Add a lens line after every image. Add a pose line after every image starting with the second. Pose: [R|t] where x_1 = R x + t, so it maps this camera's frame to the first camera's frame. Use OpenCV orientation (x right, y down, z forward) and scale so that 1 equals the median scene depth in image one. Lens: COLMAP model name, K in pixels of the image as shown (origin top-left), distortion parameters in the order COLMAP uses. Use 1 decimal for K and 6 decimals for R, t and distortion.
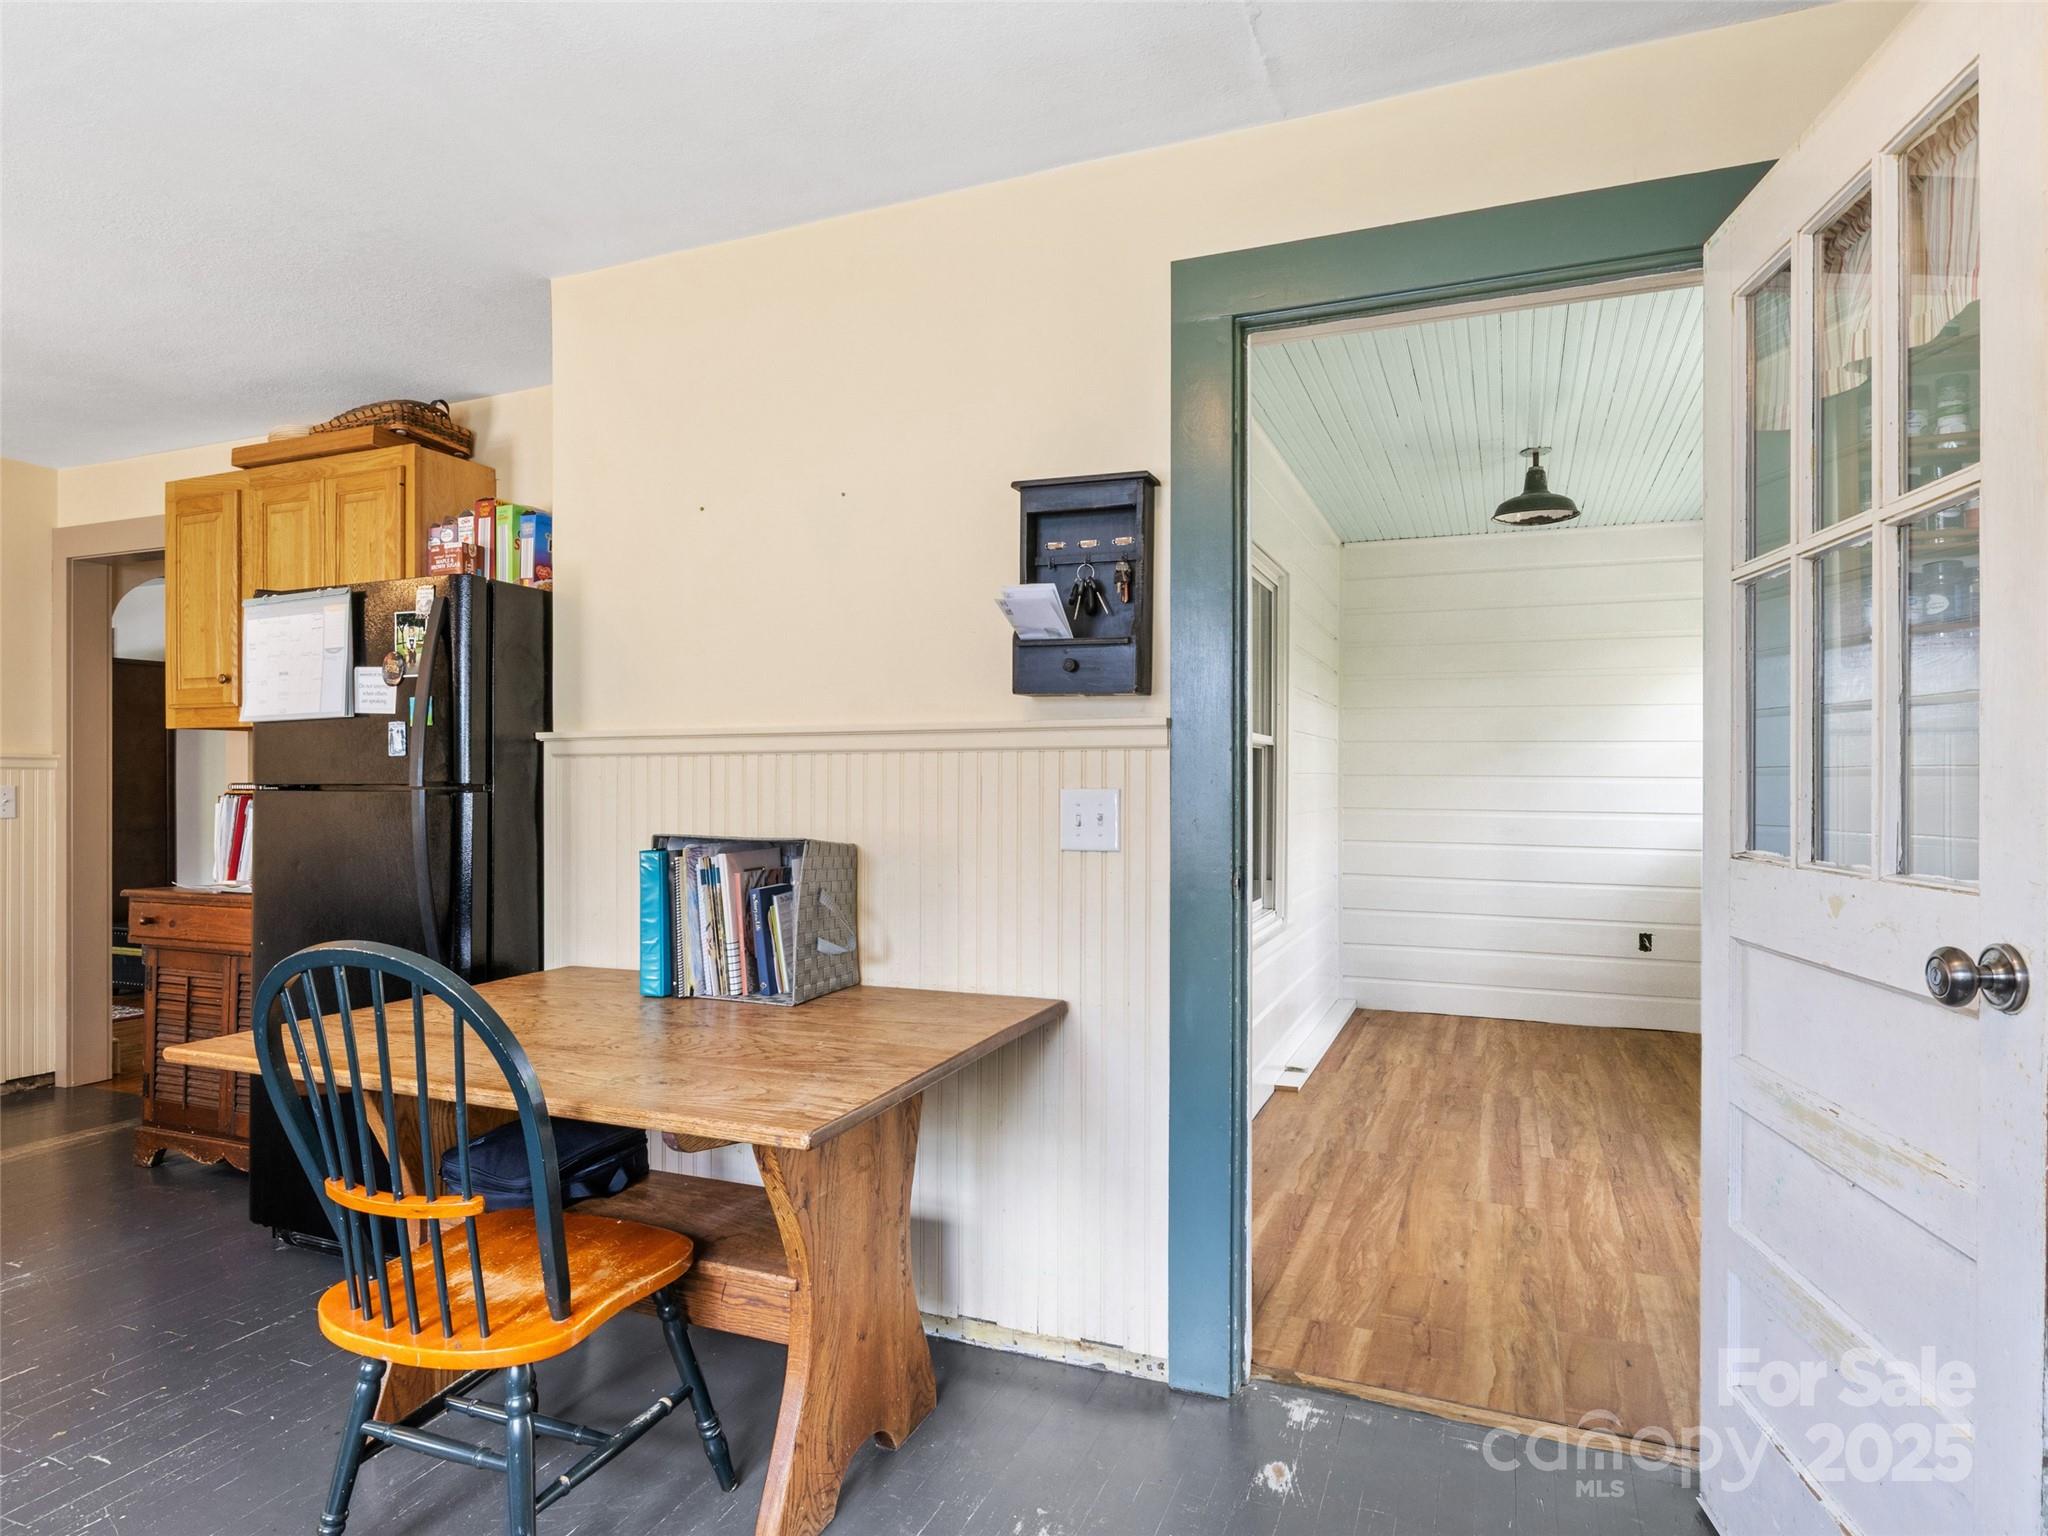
lens RADIAL K [[1150.6, 0, 1014.4], [0, 1150.6, 775.4], [0, 0, 1]] dist [-0.008595, 0.001248]
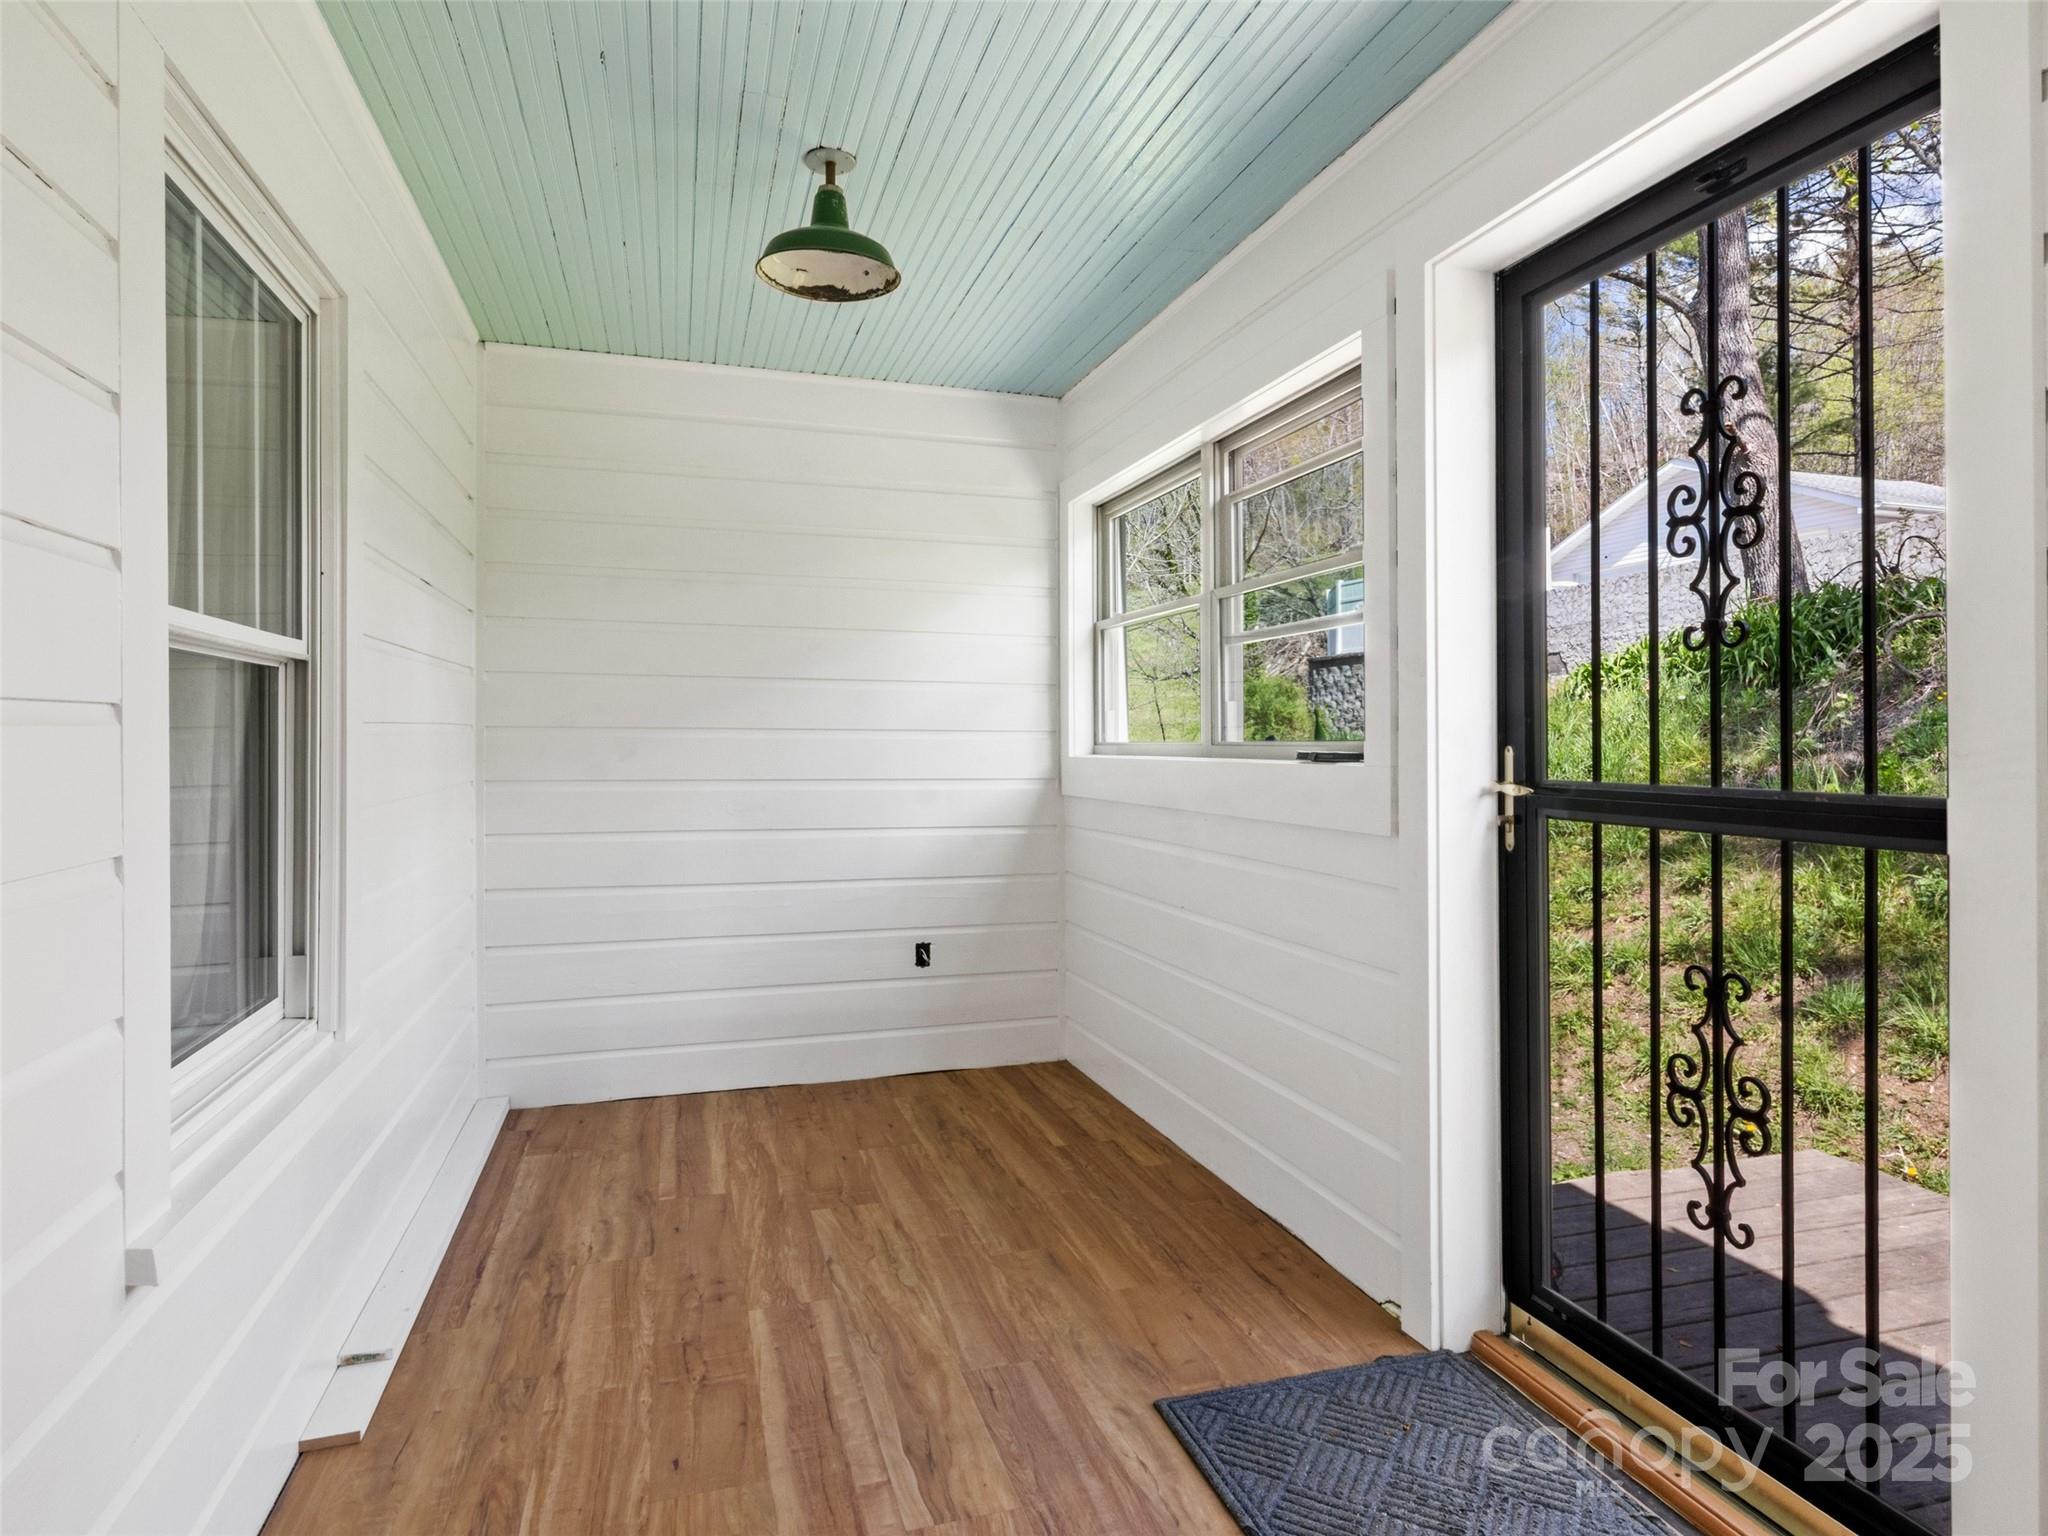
lens RADIAL K [[1150.6, 0, 1035.6], [0, 1150.6, 728.3], [0, 0, 1]] dist [-0.008595, 0.001248]
pose [[0.759556, -0.000006, 0.650442, 0.181286], [0.002853, 0.999990, -0.003323, 0.004191], [-0.650435, 0.004380, 0.759549, 0.568742]]
